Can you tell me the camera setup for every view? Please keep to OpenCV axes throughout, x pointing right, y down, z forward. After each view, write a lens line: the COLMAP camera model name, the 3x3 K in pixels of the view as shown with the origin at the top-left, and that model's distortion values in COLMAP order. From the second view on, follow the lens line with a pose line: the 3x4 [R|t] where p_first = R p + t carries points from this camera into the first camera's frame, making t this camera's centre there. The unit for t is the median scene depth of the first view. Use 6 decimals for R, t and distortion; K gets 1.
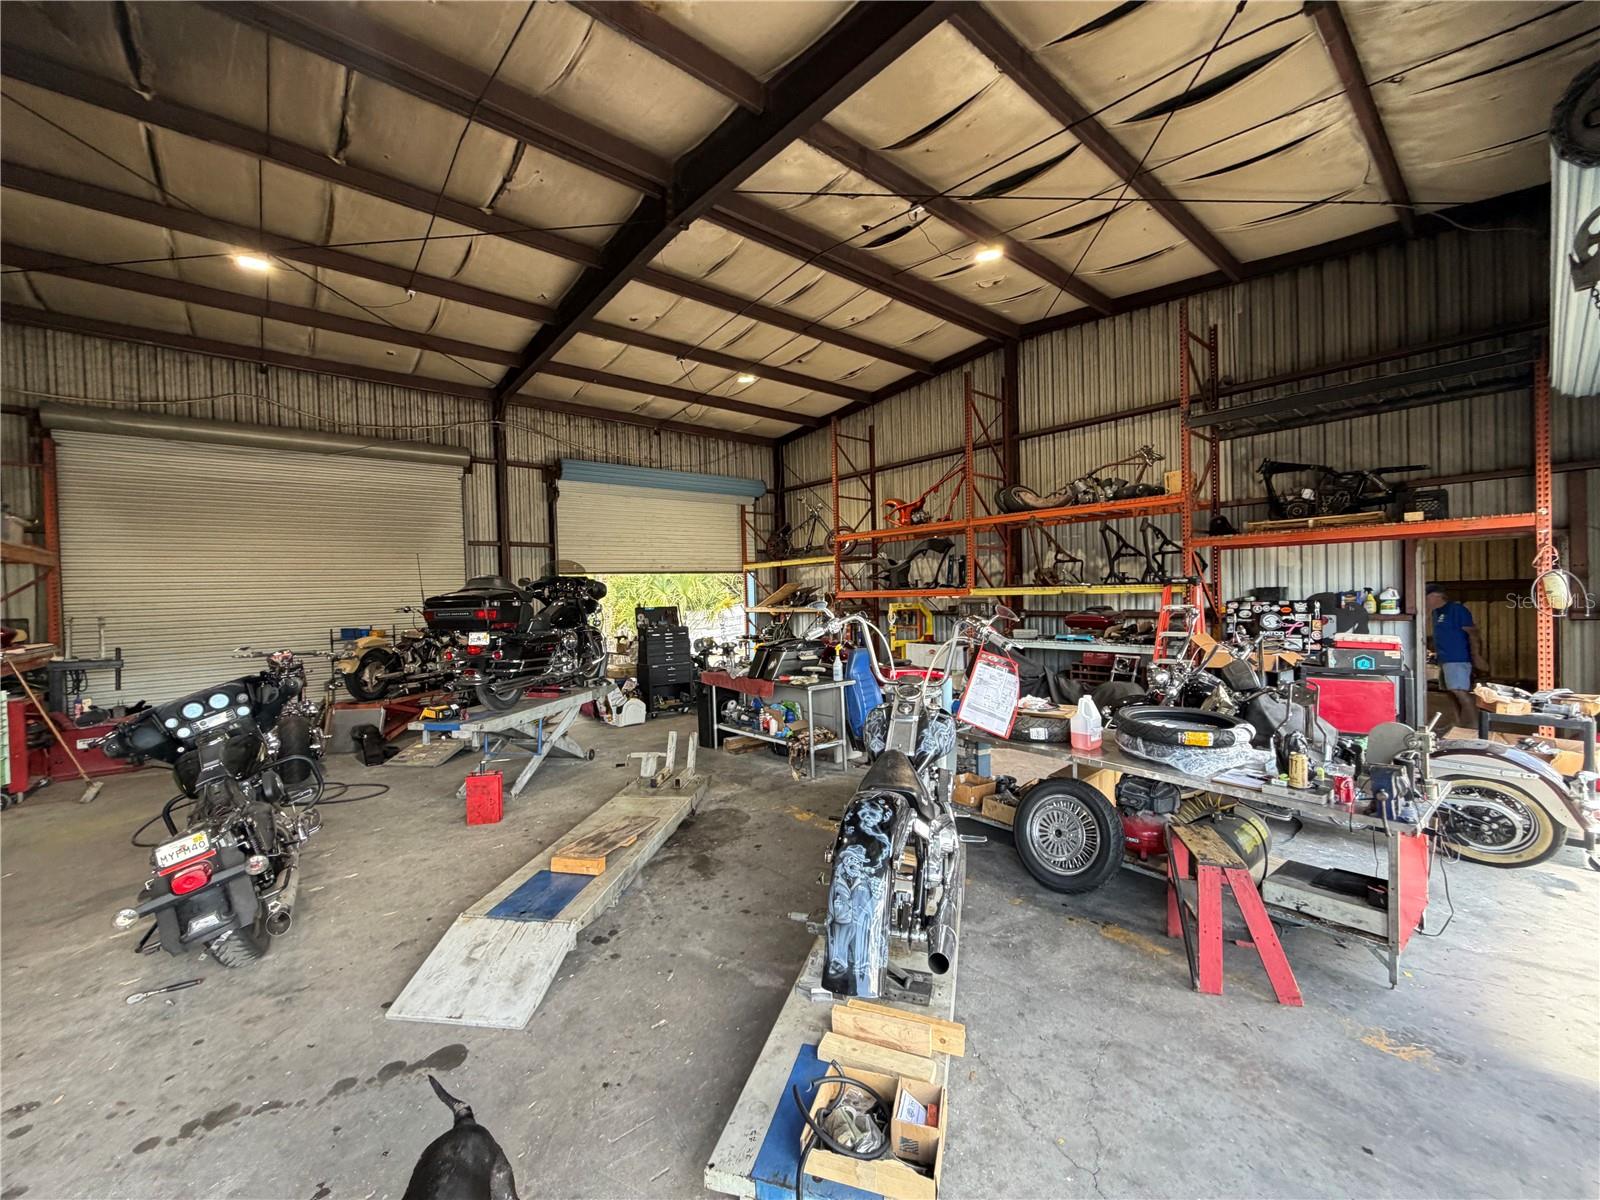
lens RADIAL K [[644.7, 0, 800.0], [0, 644.7, 600.0], [0, 0, 1]] dist [0.001155, 0.000381]
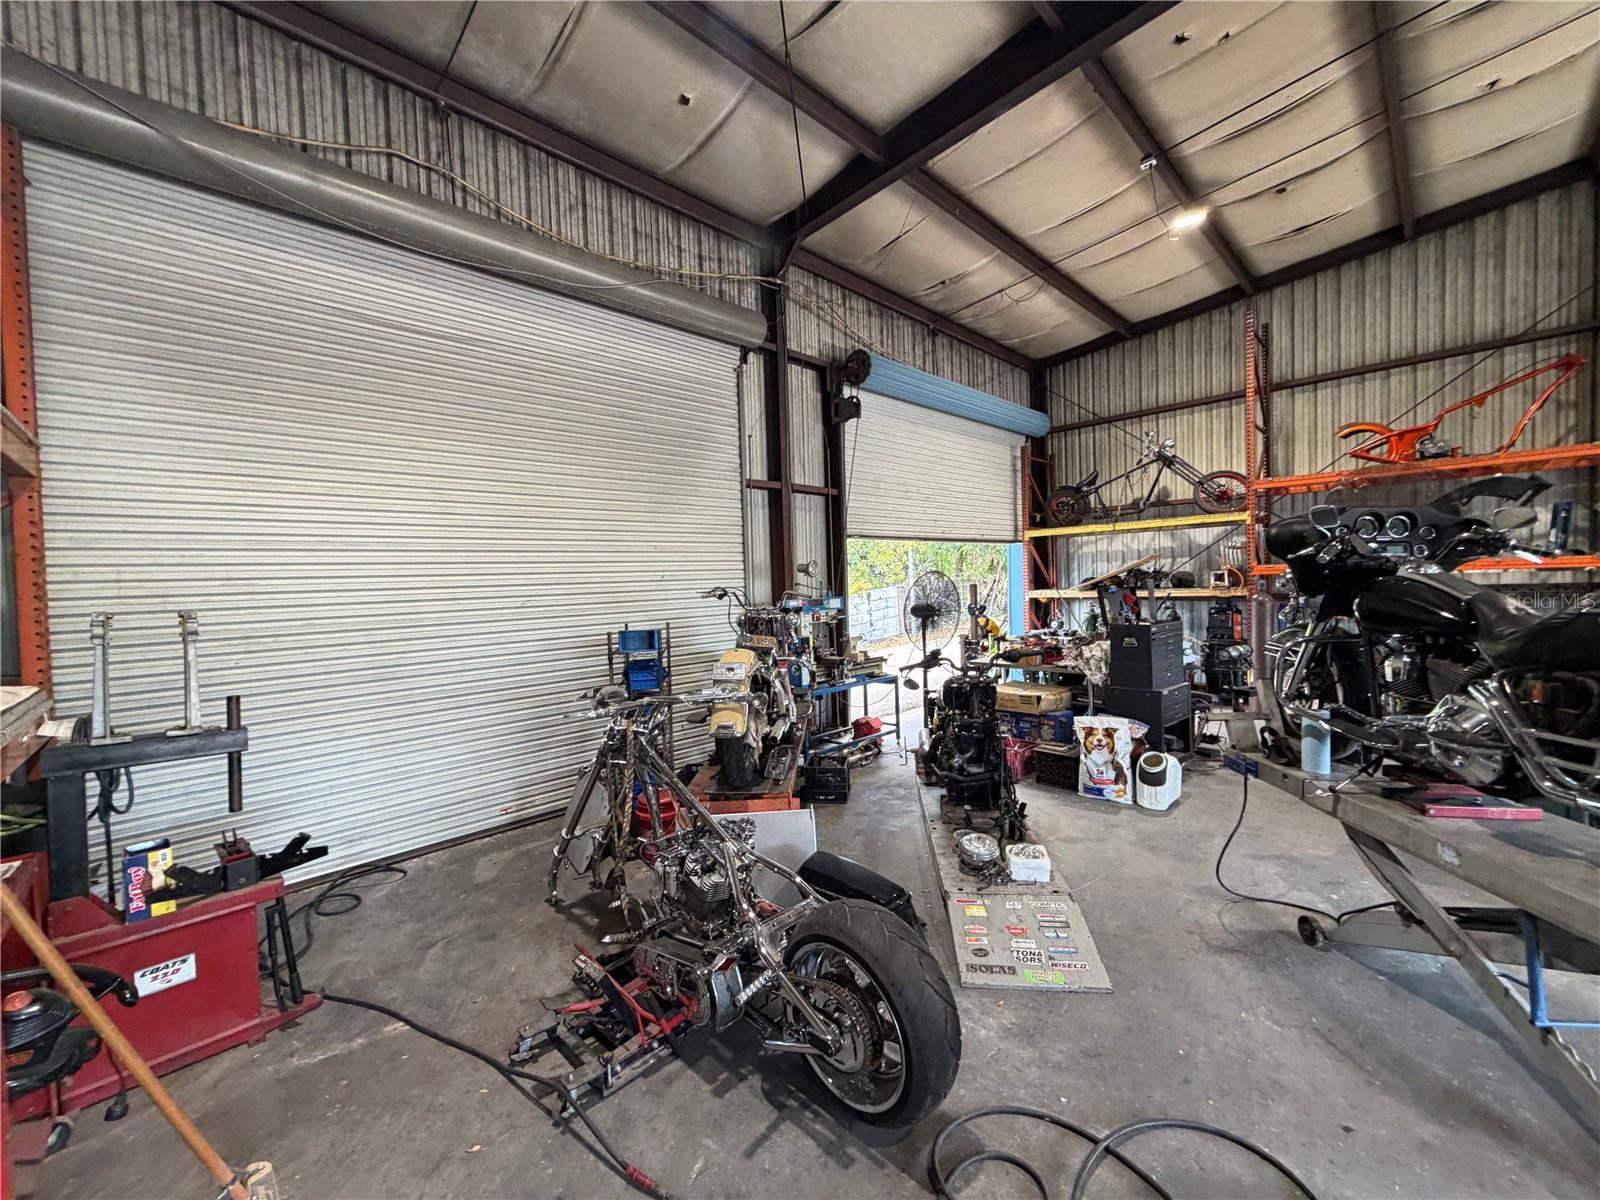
lens RADIAL K [[635.6, 0, 797.1], [0, 635.6, 603.4], [0, 0, 1]] dist [0.000685, -0.000115]
pose [[0.997611, -0.005002, 0.068903, -0.585435], [0.003399, 0.999721, 0.023359, 0.011490], [-0.069000, -0.023069, 0.997350, 0.477000]]
